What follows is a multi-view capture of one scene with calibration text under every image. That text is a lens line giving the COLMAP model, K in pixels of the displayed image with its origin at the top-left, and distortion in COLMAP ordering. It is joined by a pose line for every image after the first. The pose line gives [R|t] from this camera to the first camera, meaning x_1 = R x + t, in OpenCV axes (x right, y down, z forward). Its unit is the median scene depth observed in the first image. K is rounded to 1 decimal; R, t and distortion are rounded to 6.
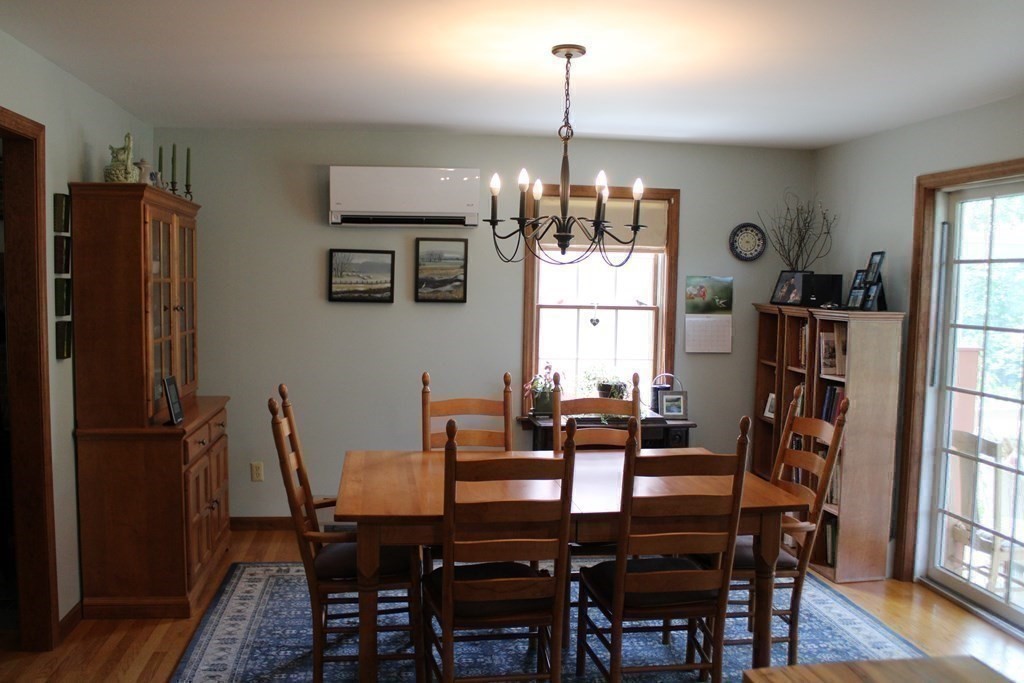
lens RADIAL K [[827.2, 0, 512.0], [0, 827.2, 341.5], [0, 0, 1]] dist [-0.121017, 0.126233]
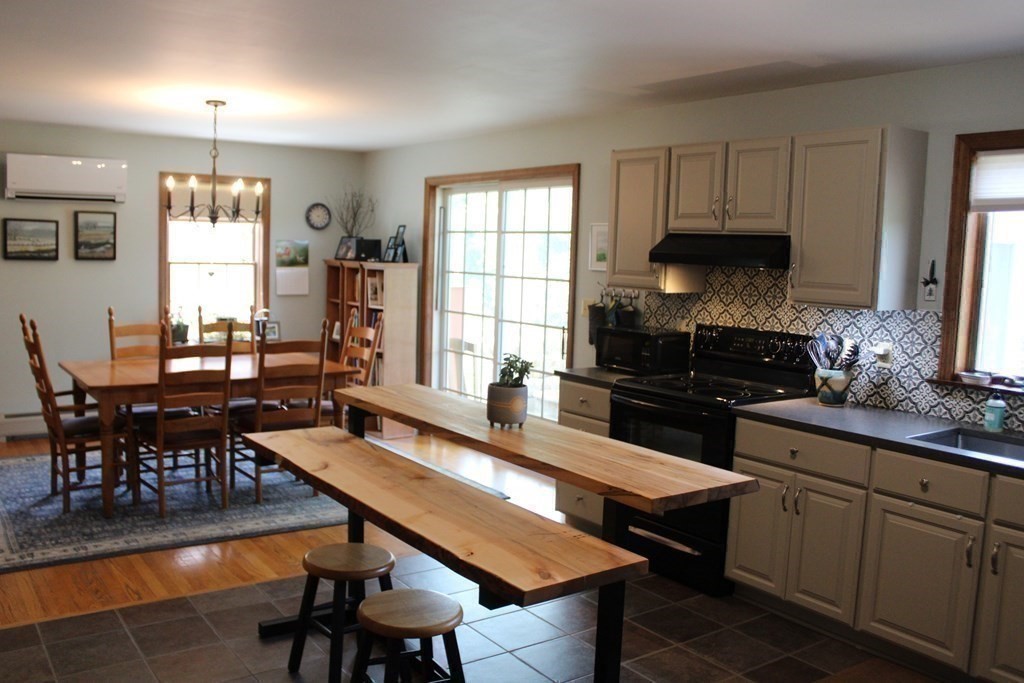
lens RADIAL K [[866.2, 0, 512.0], [0, 866.2, 341.5], [0, 0, 1]] dist [-0.191334, 0.173564]
pose [[0.871521, -0.042781, 0.488488, -0.173027], [0.023293, 0.998674, 0.045904, 0.039571], [-0.489804, -0.028628, 0.871362, -0.523822]]
